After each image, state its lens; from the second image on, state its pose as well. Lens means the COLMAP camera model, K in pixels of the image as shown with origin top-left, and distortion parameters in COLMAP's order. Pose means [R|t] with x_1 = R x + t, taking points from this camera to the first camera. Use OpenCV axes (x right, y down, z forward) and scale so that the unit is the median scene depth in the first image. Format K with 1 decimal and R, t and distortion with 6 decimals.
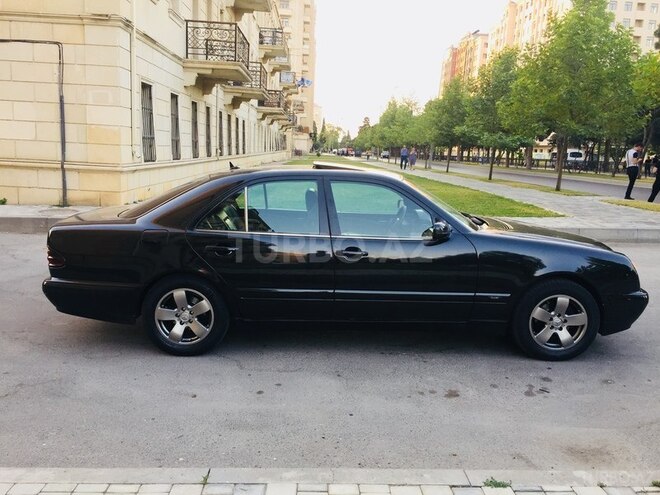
lens RADIAL K [[563.4, 0, 331.7], [0, 563.4, 243.9], [0, 0, 1]] dist [0.078768, -0.108228]
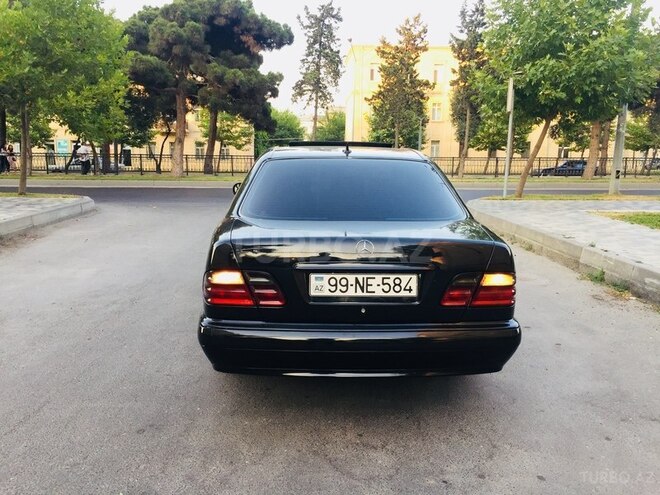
lens RADIAL K [[563.4, 0, 331.7], [0, 563.4, 243.9], [0, 0, 1]] dist [0.078768, -0.108228]
pose [[-0.025106, -0.184779, 0.982459, -1.089498], [0.152743, 0.970521, 0.186437, -0.177974], [-0.987947, 0.154744, 0.003858, 1.161044]]
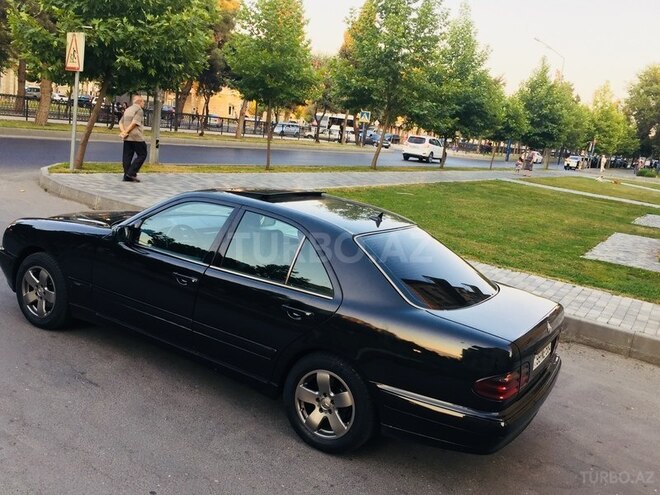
lens RADIAL K [[640.3, 0, 330.0], [0, 640.3, 247.5], [0, 0, 1]] dist [0.100075, -0.161298]
pose [[-0.836486, -0.237487, 0.493853, -0.667448], [-0.063914, 0.937342, 0.342497, -0.467491], [-0.544248, 0.254930, -0.799253, 2.026097]]
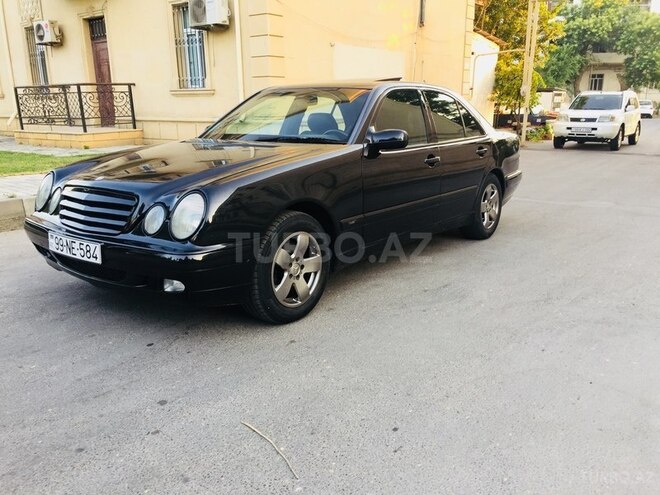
lens RADIAL K [[563.4, 0, 331.7], [0, 563.4, 243.9], [0, 0, 1]] dist [0.078768, -0.108228]
pose [[-0.618911, 0.157785, -0.769450, 0.913684], [-0.145993, 0.939436, 0.310073, -0.196534], [0.771774, 0.304242, -0.558392, 1.797498]]
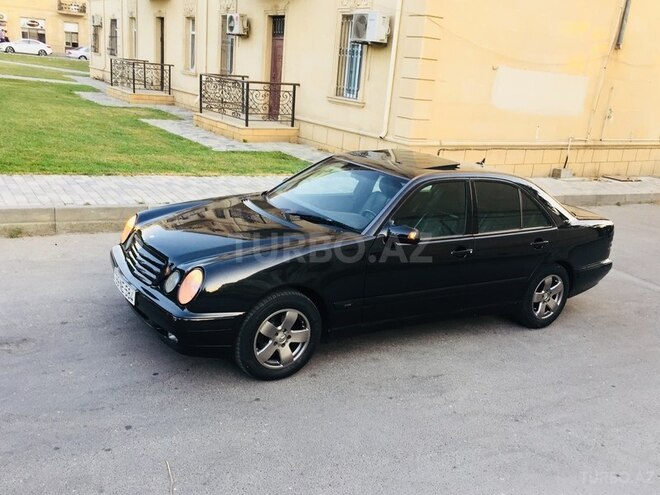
lens RADIAL K [[610.7, 0, 330.0], [0, 610.7, 247.5], [0, 0, 1]] dist [0.090732, -0.147678]
pose [[-0.840959, 0.035392, -0.539939, 0.828929], [-0.213183, 0.895479, 0.390732, -0.446439], [0.497333, 0.443695, -0.745516, 2.046779]]
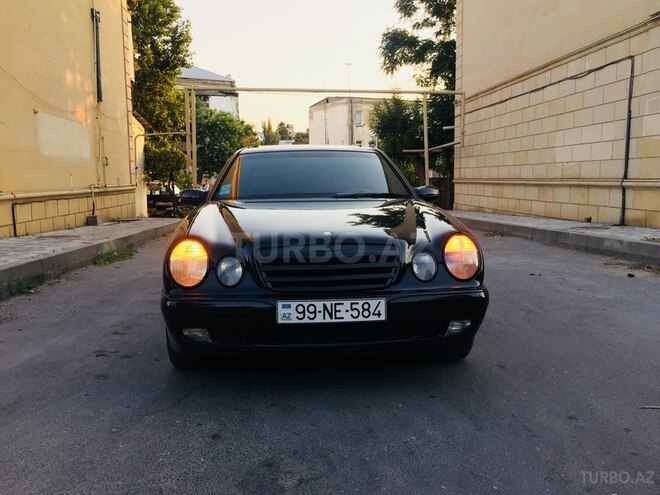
lens RADIAL K [[586.8, 0, 330.0], [0, 586.8, 247.5], [0, 0, 1]] dist [0.029994, -0.007366]
pose [[0.064175, 0.069339, -0.995527, 1.190899], [-0.153123, 0.986454, 0.058837, -0.033995], [0.986121, 0.148662, 0.073923, 1.108519]]
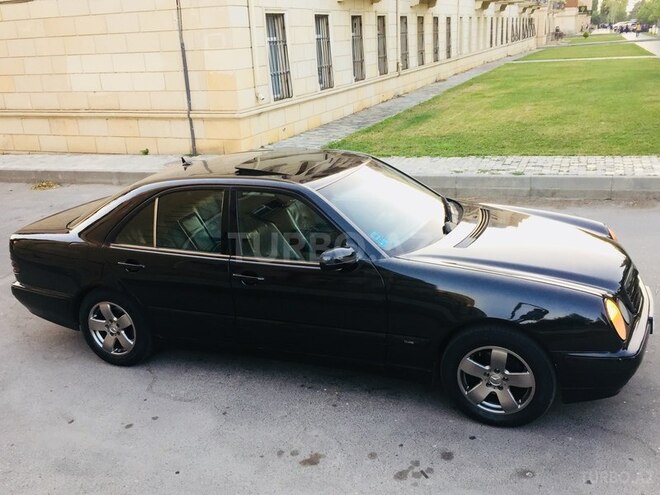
lens RADIAL K [[623.4, 0, 330.0], [0, 623.4, 247.5], [0, 0, 1]] dist [0.047013, -0.019220]
pose [[0.912711, 0.040635, -0.406580, 0.516470], [0.024079, 0.987965, 0.152793, -0.167047], [0.407895, -0.149246, 0.900748, 0.174961]]
